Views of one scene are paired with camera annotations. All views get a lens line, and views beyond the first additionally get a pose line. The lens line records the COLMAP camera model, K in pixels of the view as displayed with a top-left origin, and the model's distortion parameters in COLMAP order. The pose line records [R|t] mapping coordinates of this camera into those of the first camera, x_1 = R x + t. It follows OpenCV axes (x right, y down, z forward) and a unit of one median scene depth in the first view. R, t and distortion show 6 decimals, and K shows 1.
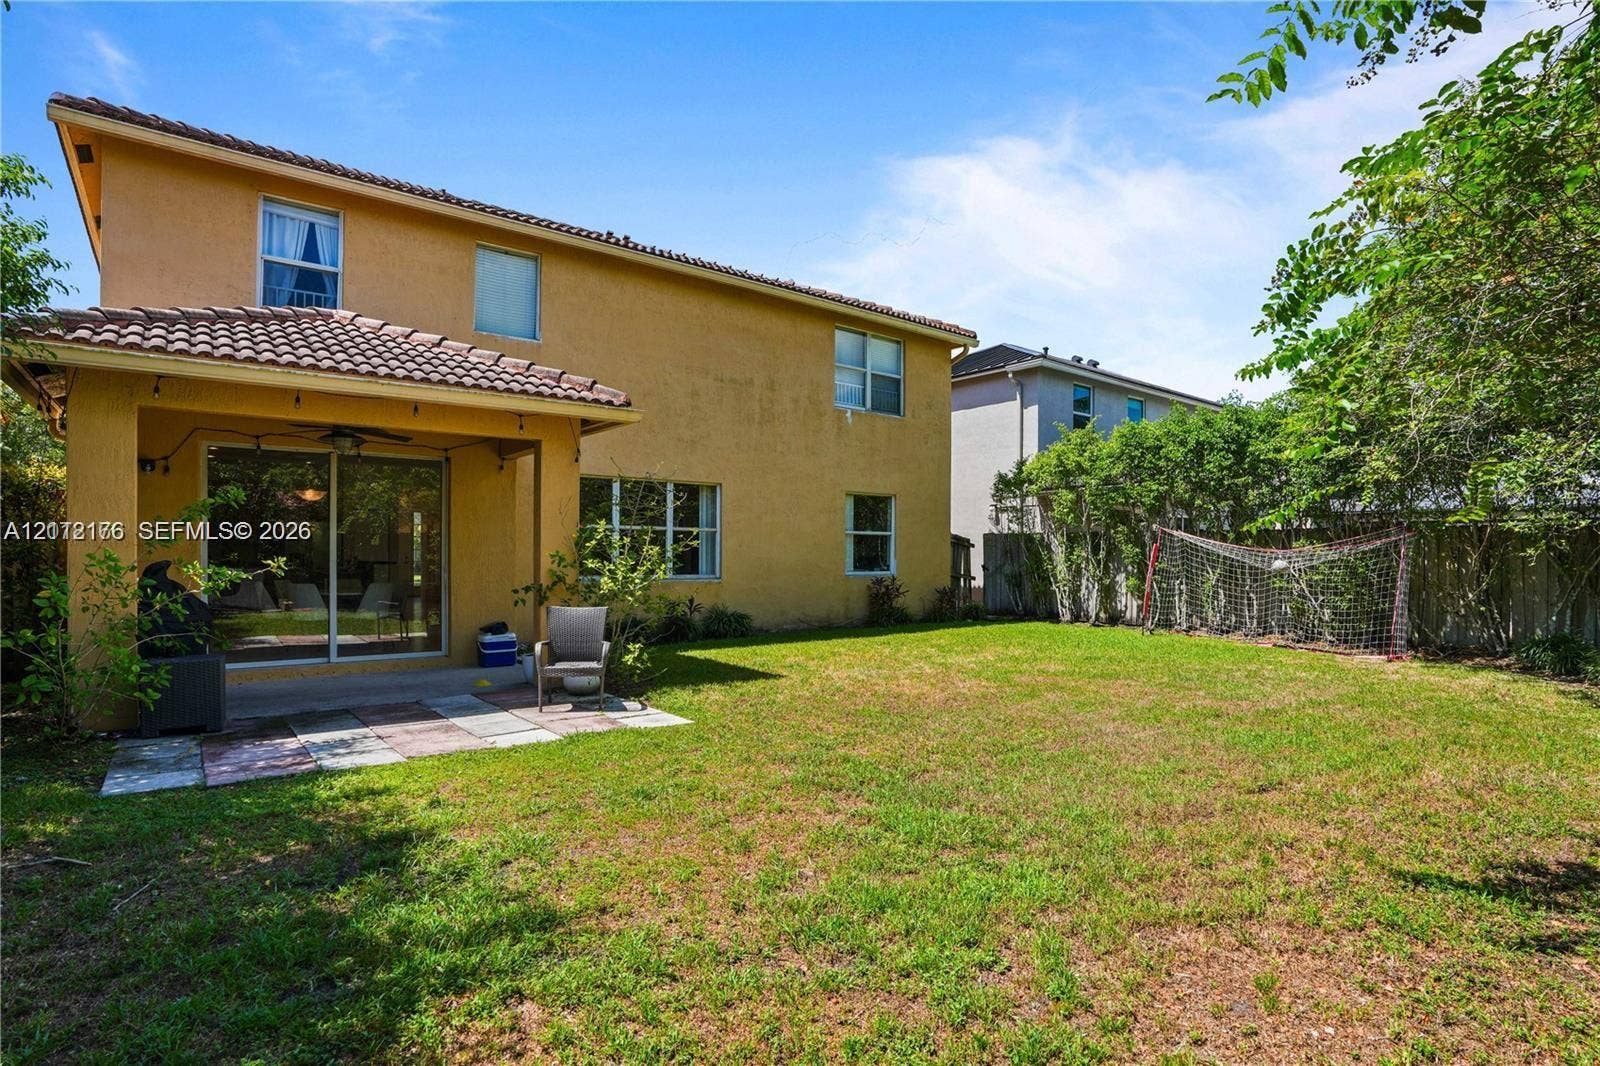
lens RADIAL K [[810.8, 0, 814.6], [0, 810.8, 559.2], [0, 0, 1]] dist [-0.071477, 0.038153]
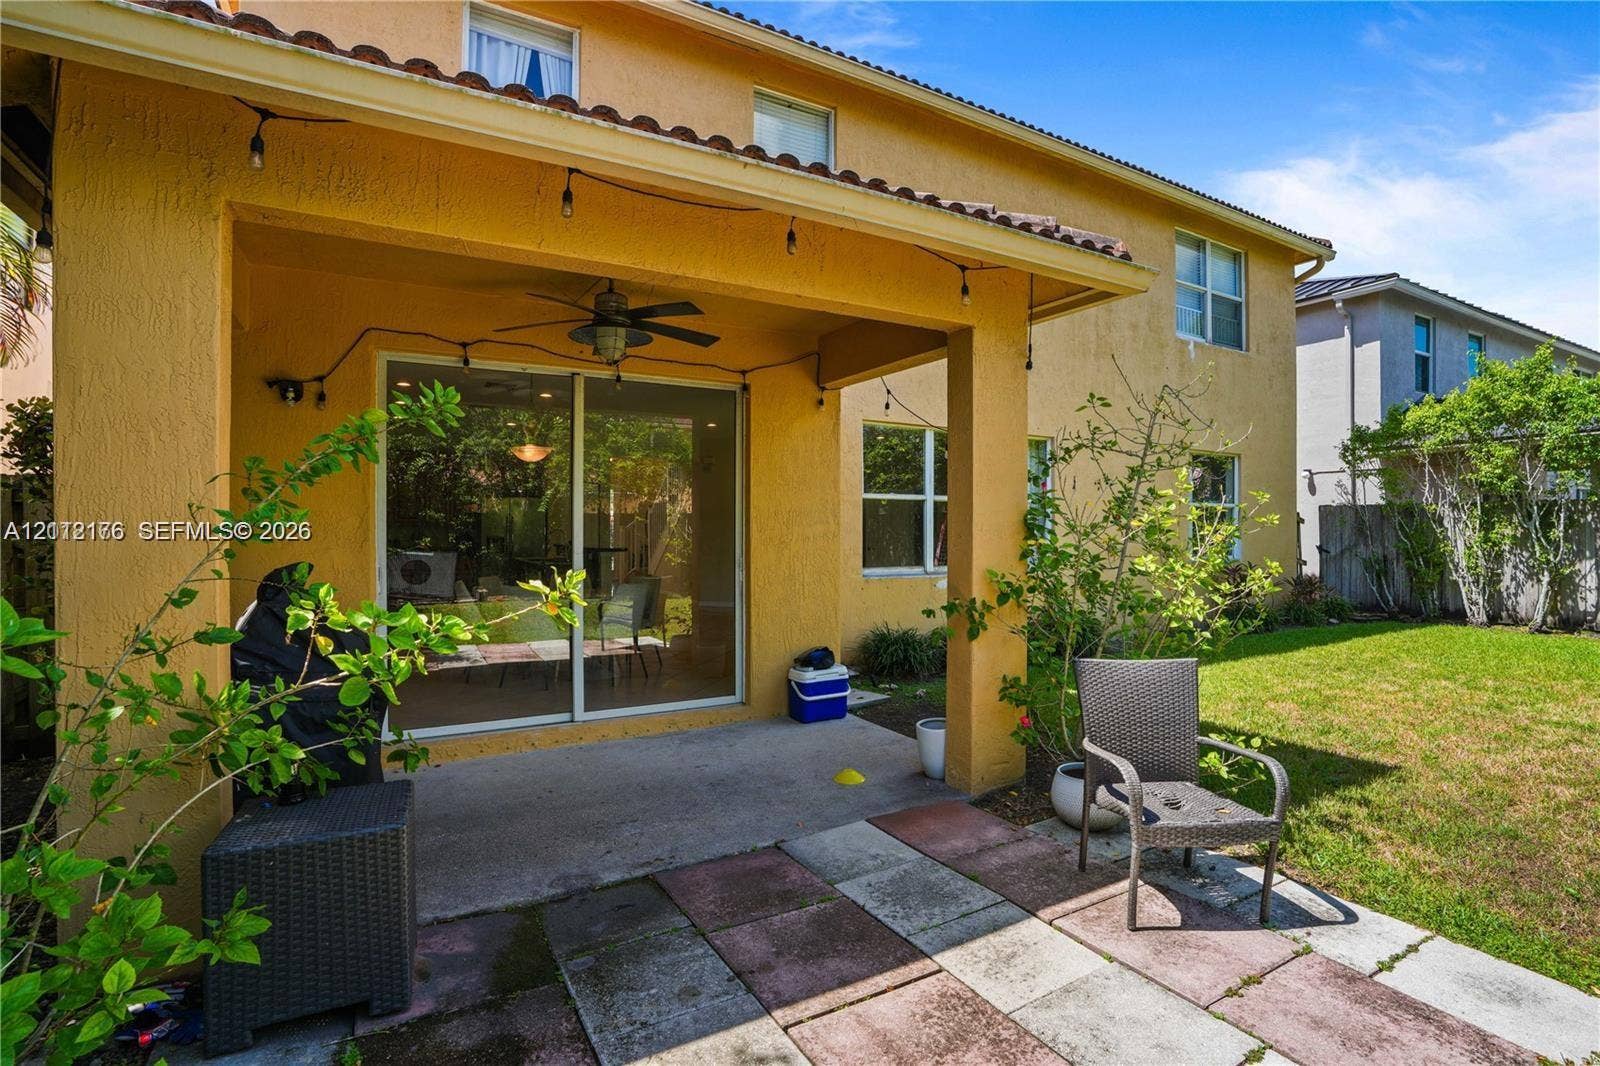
lens RADIAL K [[748.9, 0, 806.1], [0, 748.9, 532.4], [0, 0, 1]] dist [-0.067891, 0.028170]
pose [[0.987579, -0.004321, -0.157066, -0.198637], [0.003891, 0.999988, -0.003046, -0.006614], [0.157077, 0.002397, 0.987583, 0.268252]]
